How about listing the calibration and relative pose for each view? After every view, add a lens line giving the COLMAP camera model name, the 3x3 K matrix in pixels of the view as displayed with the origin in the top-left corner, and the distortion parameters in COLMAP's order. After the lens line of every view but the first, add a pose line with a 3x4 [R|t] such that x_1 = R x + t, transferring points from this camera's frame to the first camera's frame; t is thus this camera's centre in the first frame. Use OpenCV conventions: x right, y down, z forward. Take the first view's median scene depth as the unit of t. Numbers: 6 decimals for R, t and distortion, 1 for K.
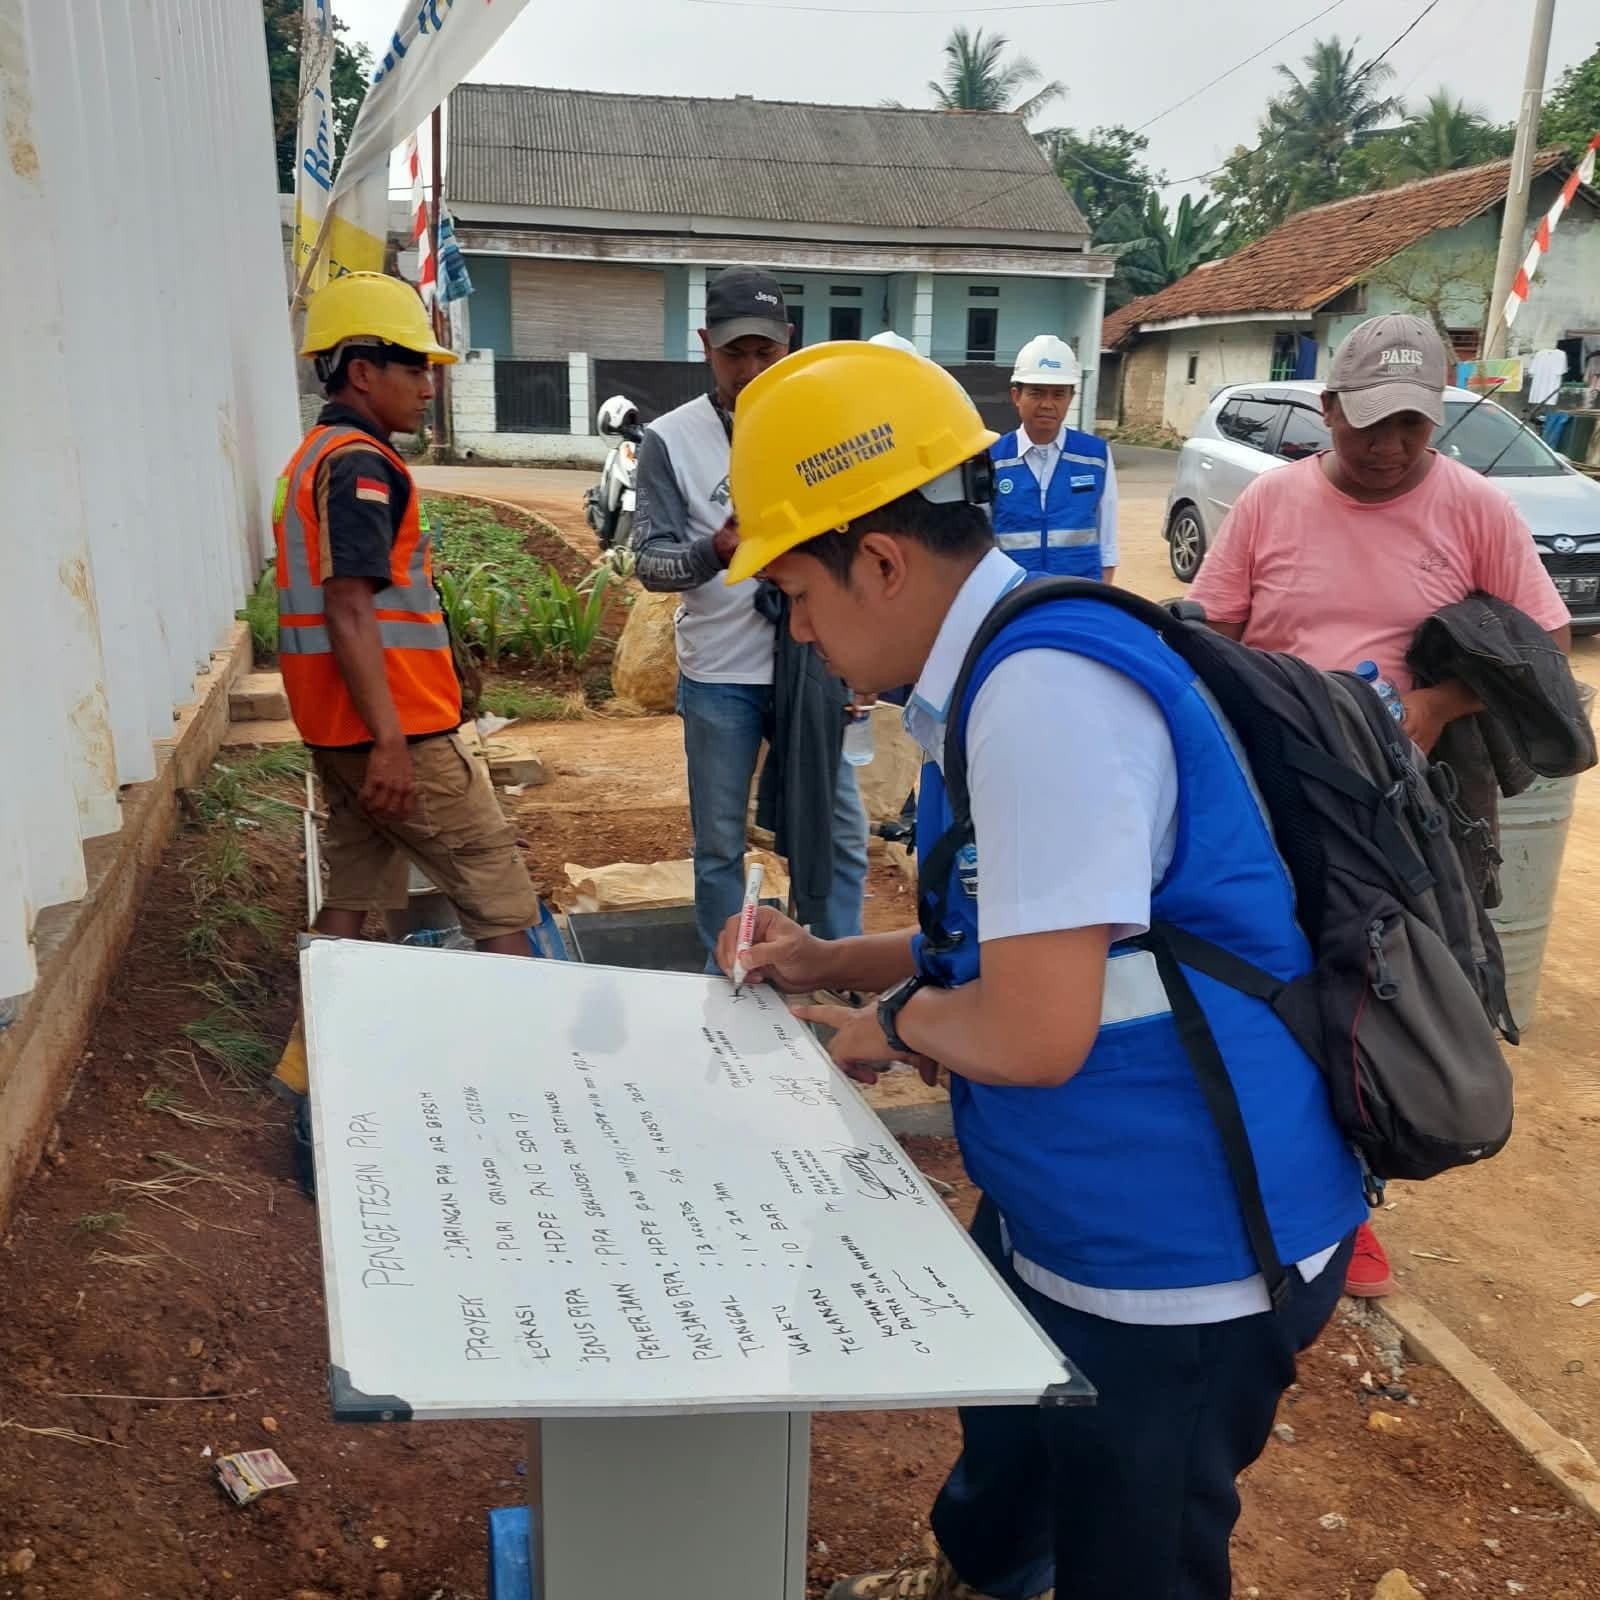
lens RADIAL K [[1565.5, 0, 797.8], [0, 1565.5, 818.2], [0, 0, 1]] dist [0.074221, -0.092287]
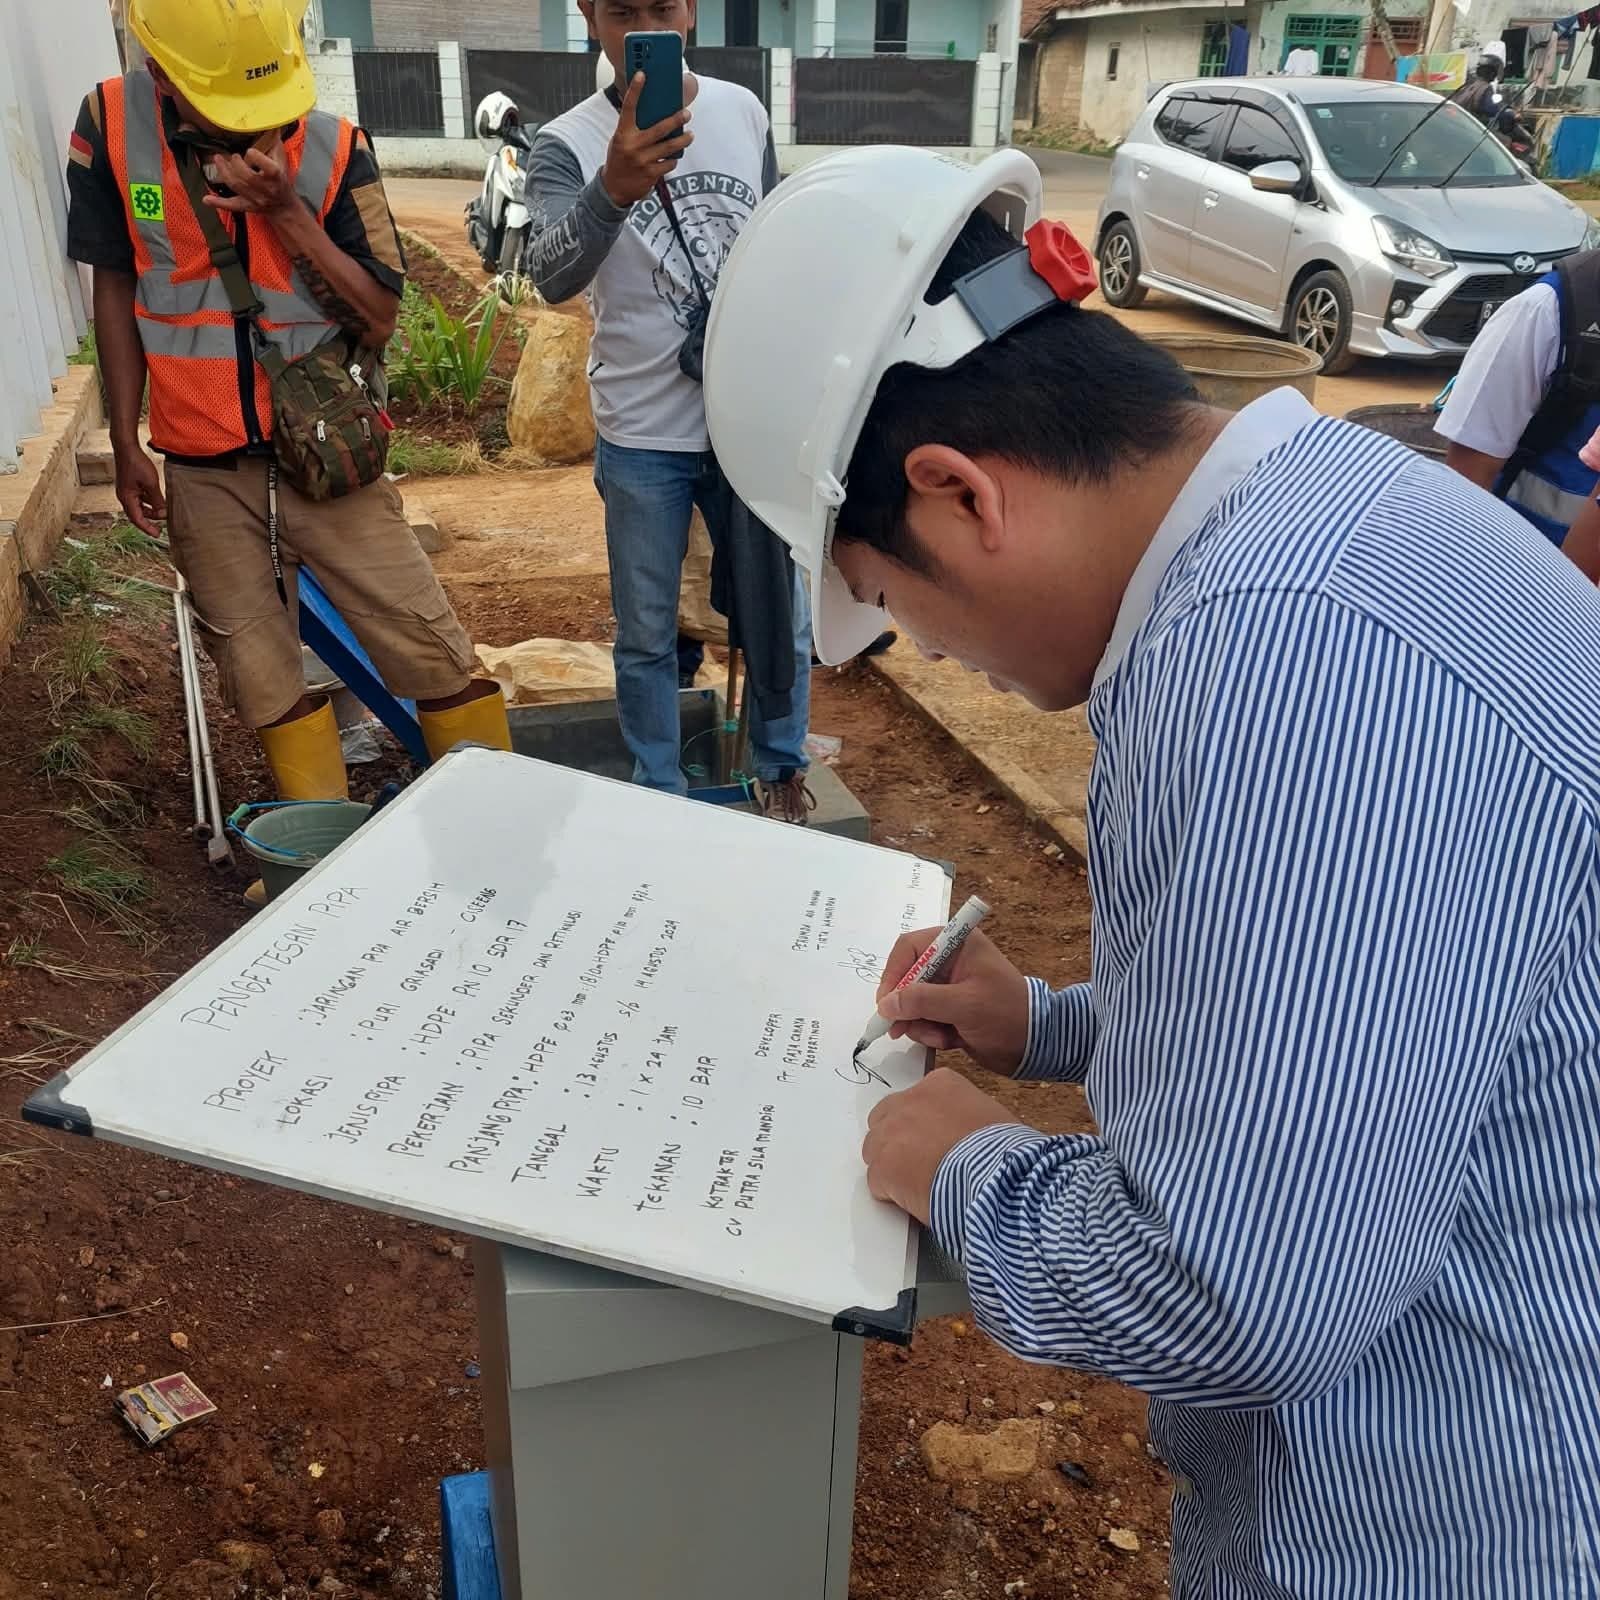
lens RADIAL K [[1565.5, 0, 797.8], [0, 1565.5, 818.2], [0, 0, 1]] dist [0.074221, -0.092287]
pose [[0.997908, -0.027025, 0.058737, -0.004943], [0.016820, 0.985686, 0.167752, -0.007231], [-0.062430, -0.166413, 0.984078, 0.023566]]
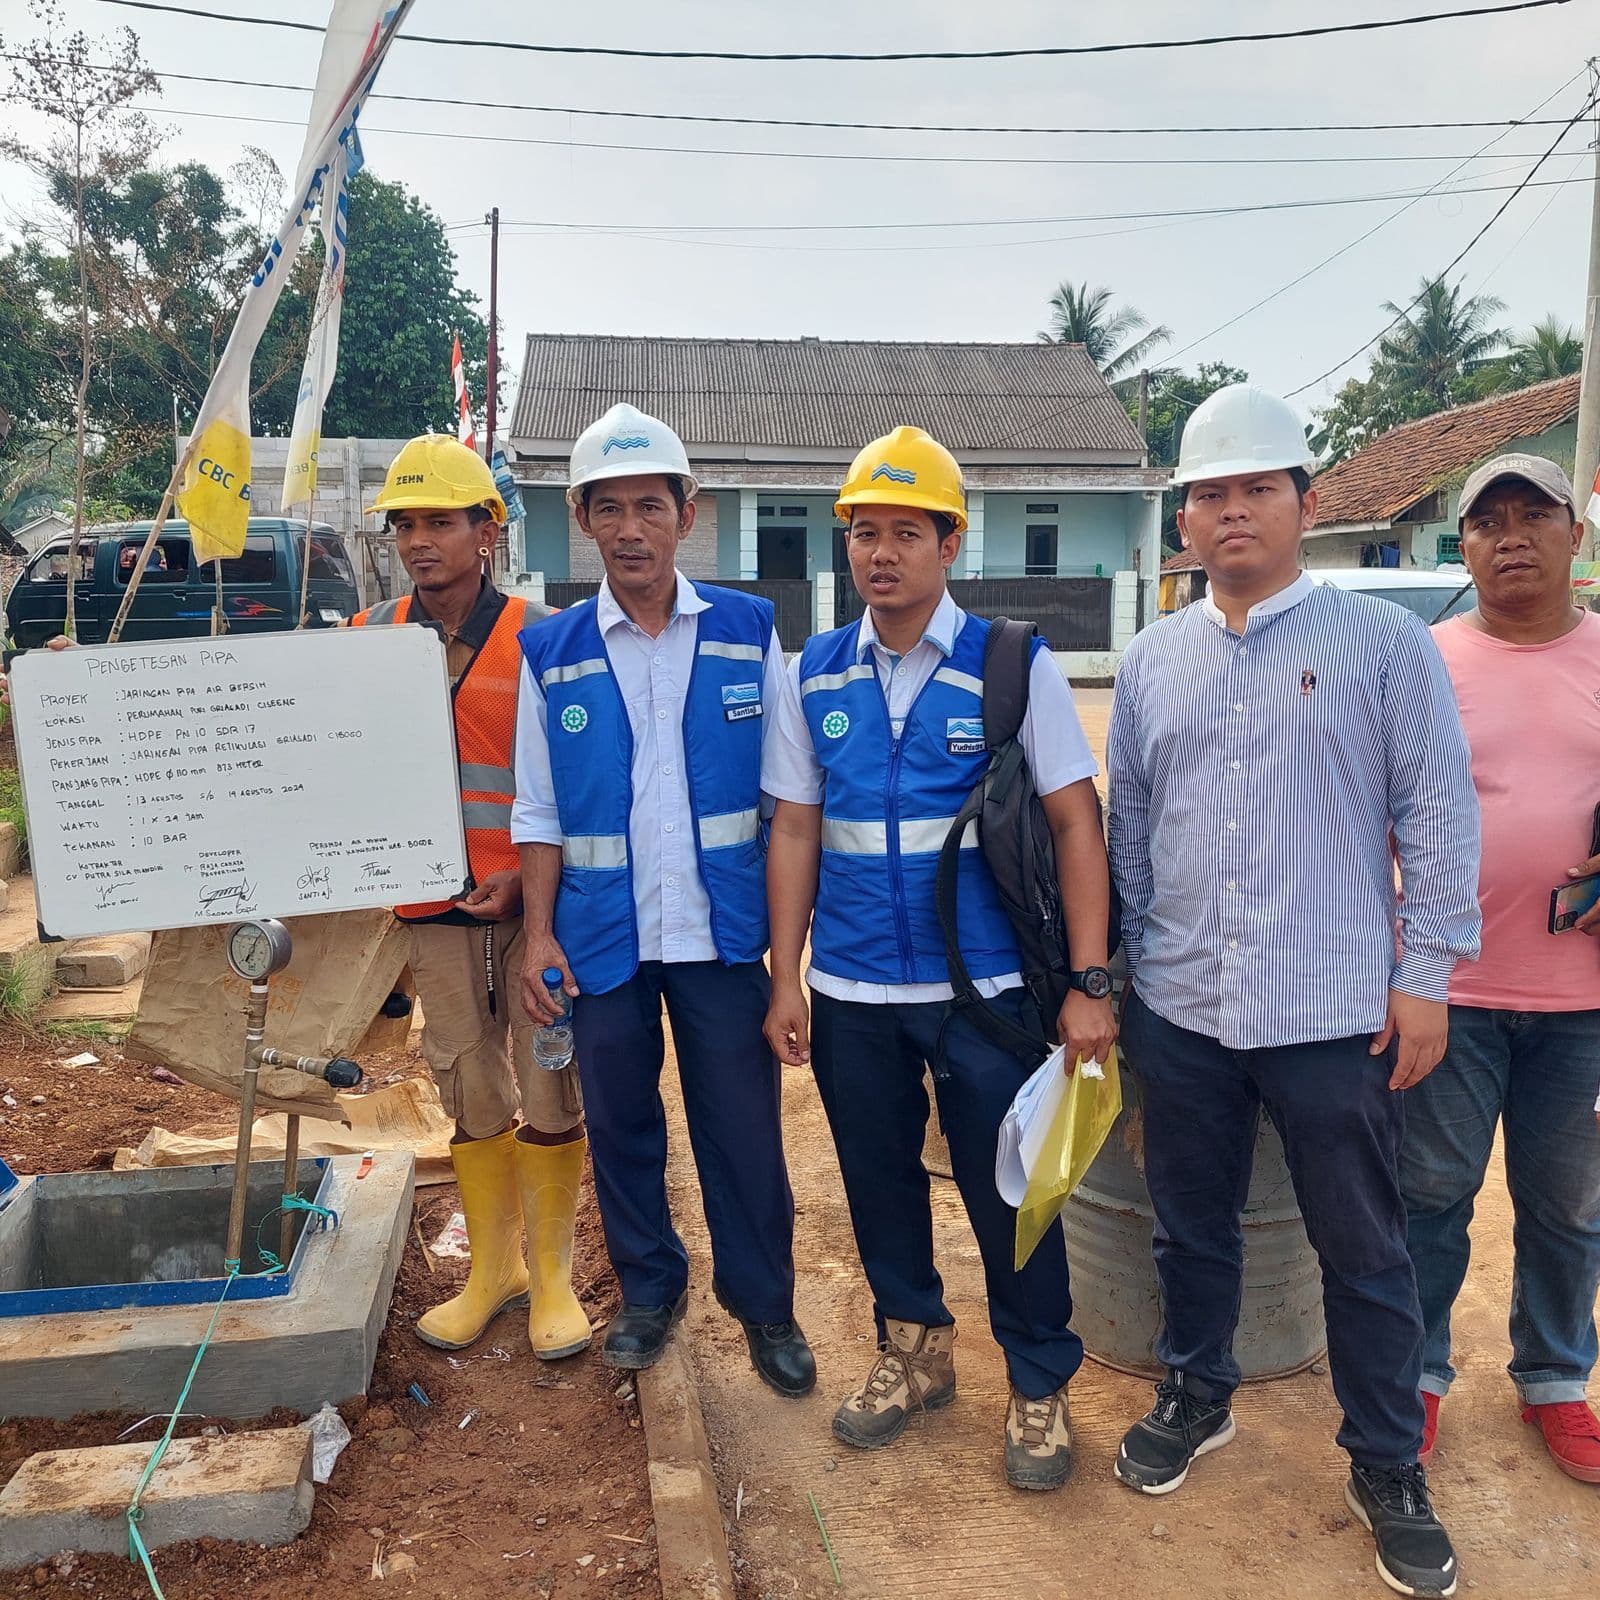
lens RADIAL K [[1539.8, 0, 808.4], [0, 1539.8, 771.9], [0, 0, 1]] dist [0.096810, -0.110966]
pose [[0.995409, -0.008922, -0.095301, 0.074992], [-0.007323, 0.985629, -0.168764, -0.001334], [0.095437, 0.168687, 0.981039, 0.056742]]
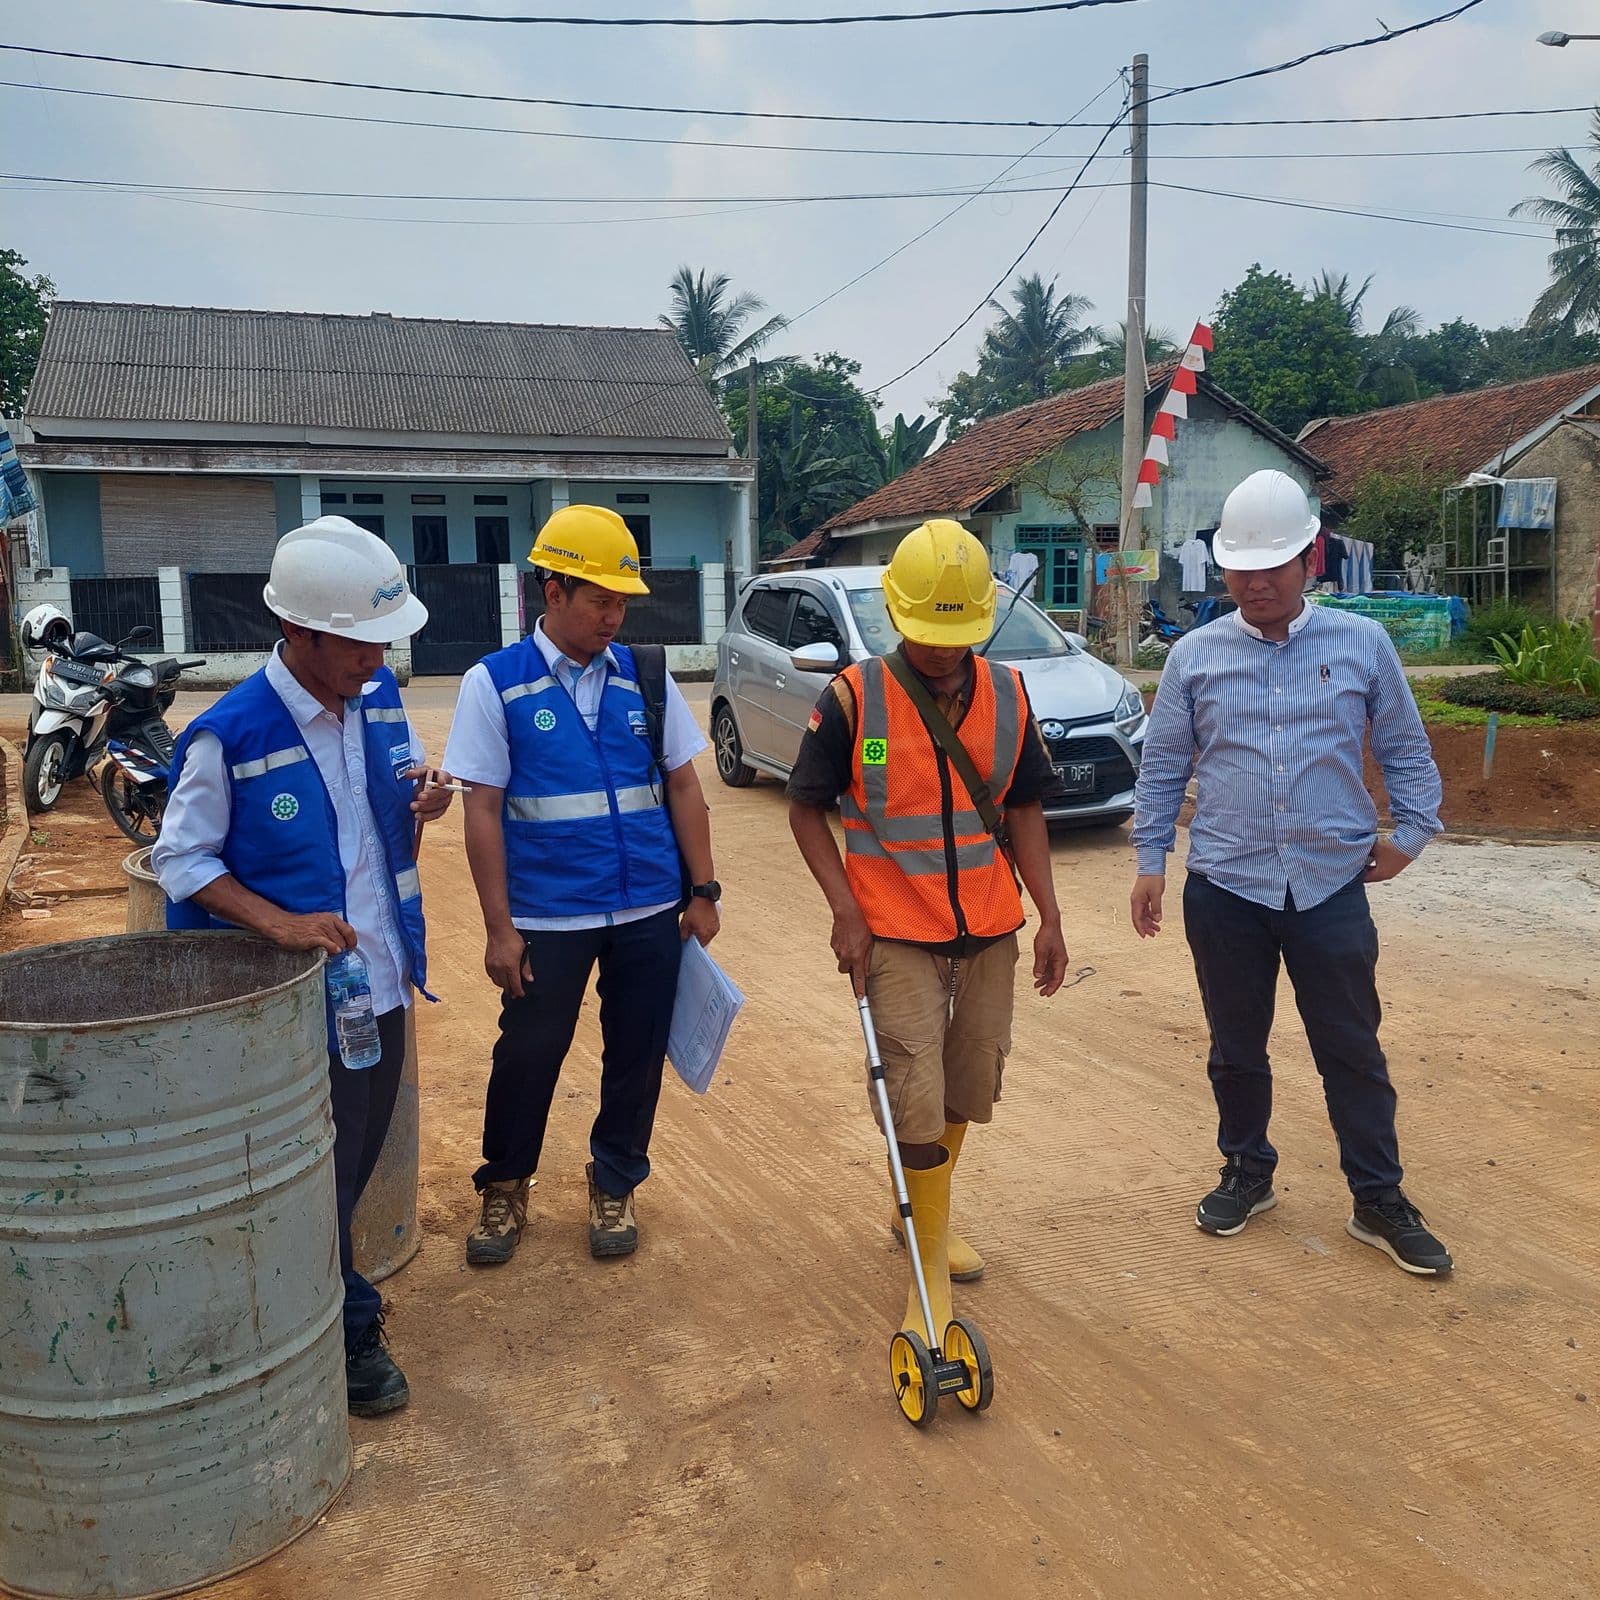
lens RADIAL K [[1524.7, 0, 819.6], [0, 1524.7, 803.7], [0, 0, 1]] dist [0.123117, -0.189265]
pose [[0.990978, -0.051415, 0.123774, 0.126292], [0.067729, 0.989008, -0.131436, -0.012728], [-0.115656, 0.138633, 0.983567, 0.082064]]
